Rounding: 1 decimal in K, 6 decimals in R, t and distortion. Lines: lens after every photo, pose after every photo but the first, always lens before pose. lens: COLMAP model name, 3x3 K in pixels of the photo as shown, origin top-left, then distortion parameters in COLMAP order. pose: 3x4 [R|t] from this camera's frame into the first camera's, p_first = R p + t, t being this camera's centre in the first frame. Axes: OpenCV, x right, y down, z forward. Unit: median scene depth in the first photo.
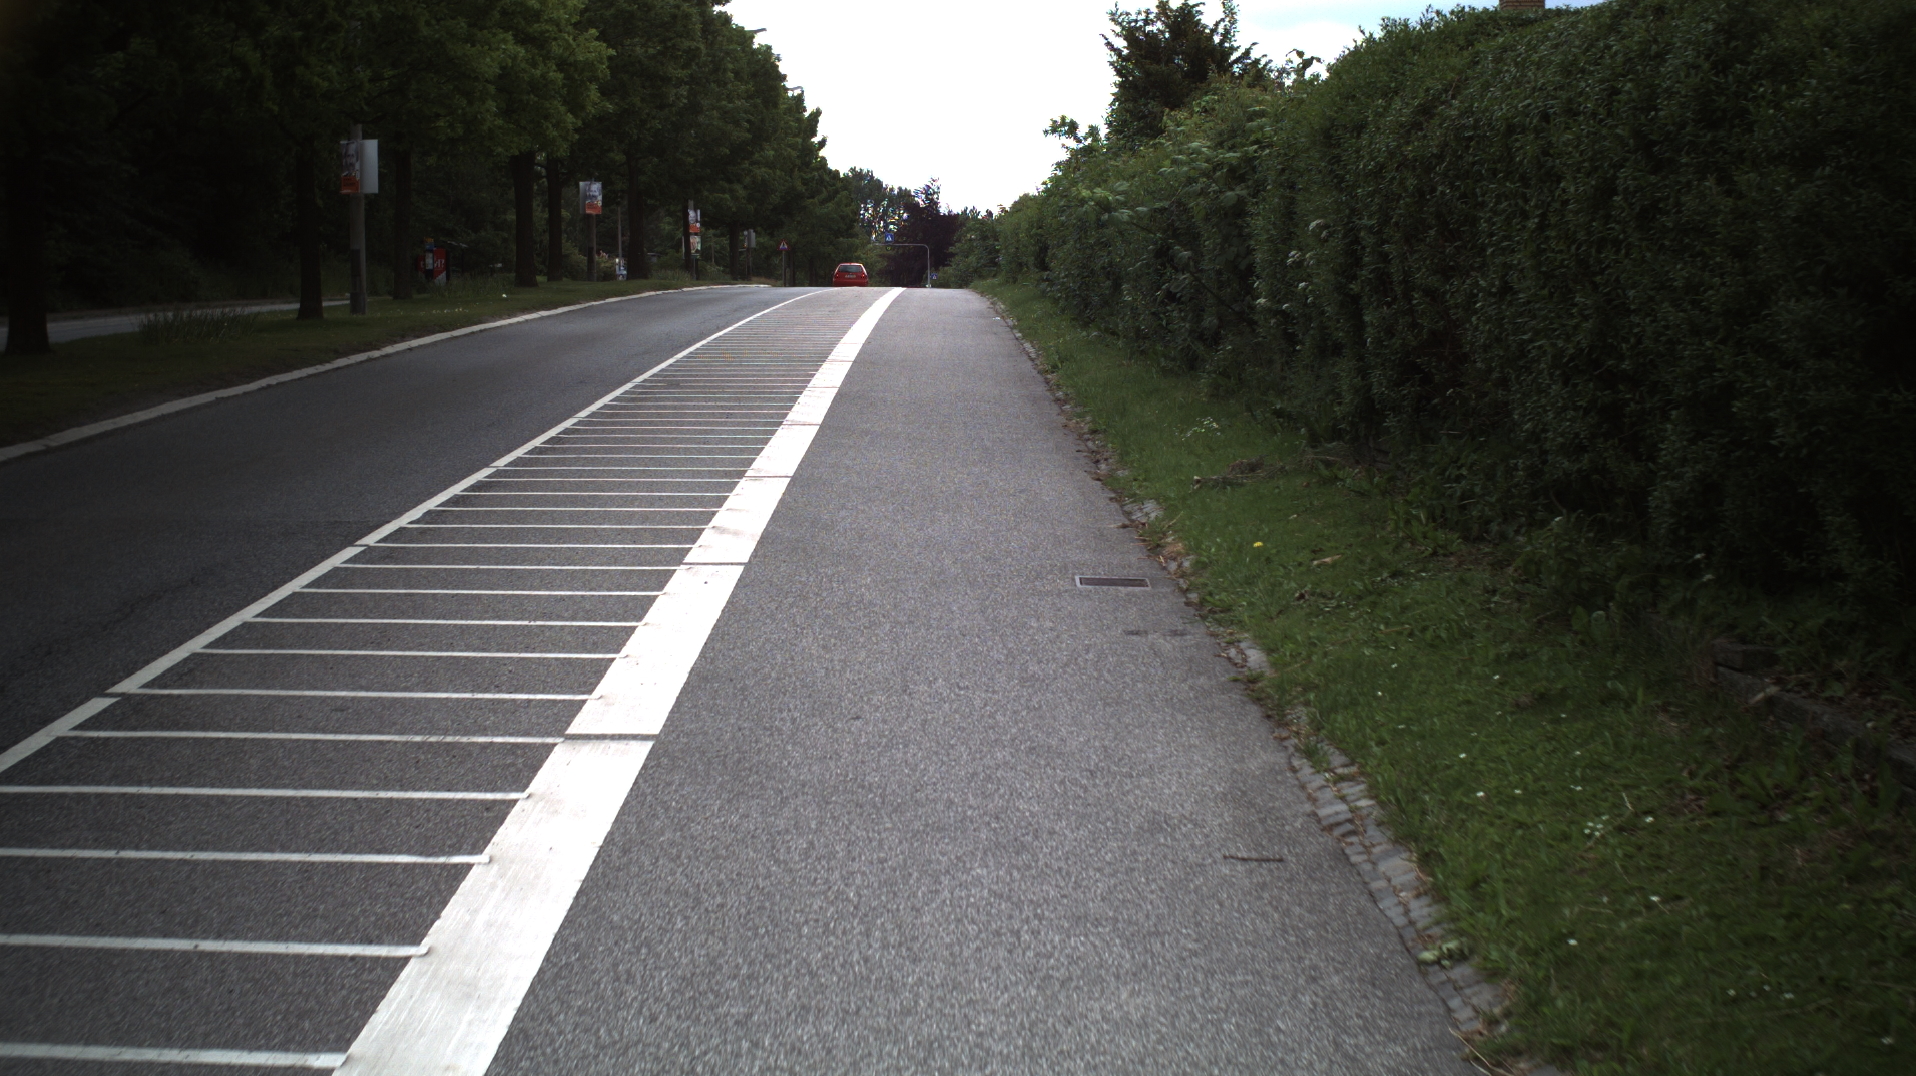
lens RADIAL K [[1551.2, 0, 923.7], [0, 1551.2, 561.9], [0, 0, 1]] dist [-0.000670, -0.004114]
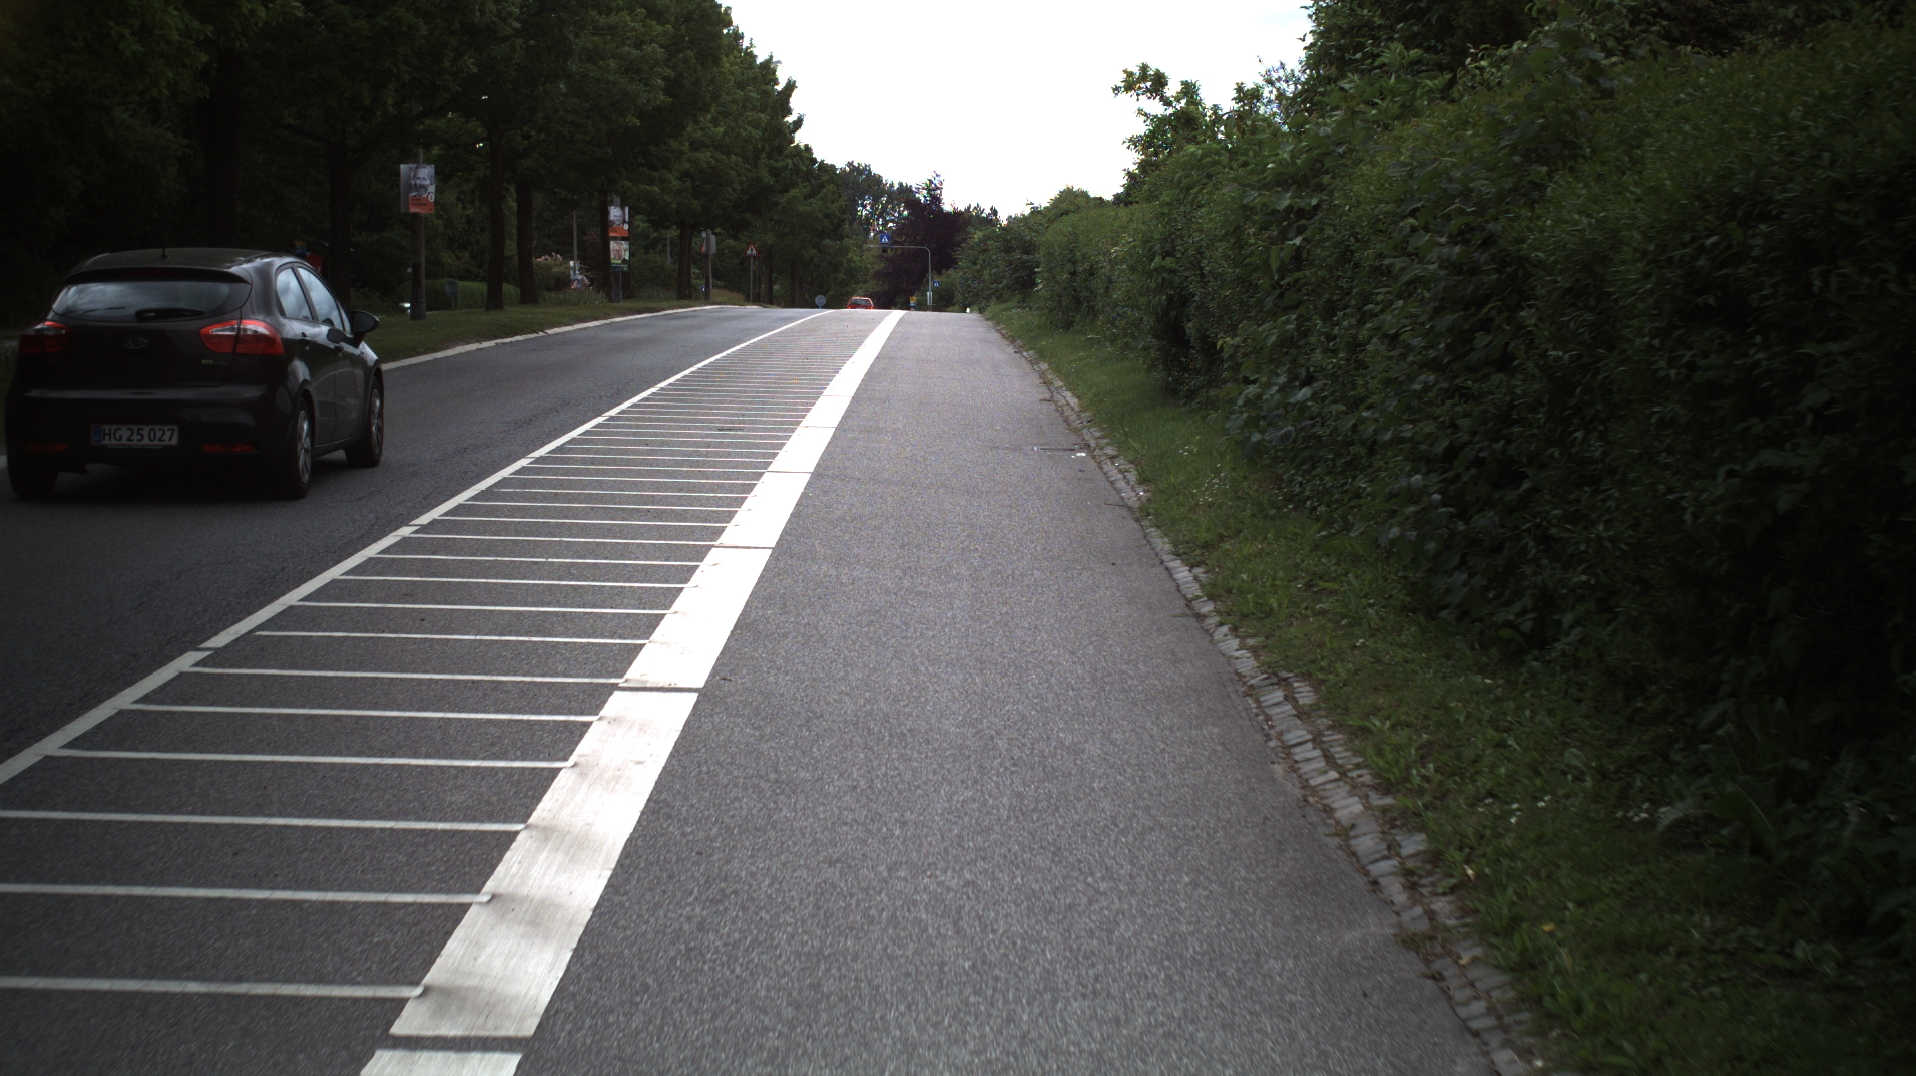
lens RADIAL K [[1092.1, 0, 1084.1], [0, 1092.1, 543.7], [0, 0, 1]] dist [-0.061292, 0.024227]
pose [[0.990805, -0.025216, 0.132929, 0.003862], [0.014740, 0.996749, 0.079211, -0.133318], [-0.134494, -0.076523, 0.987955, 0.578201]]
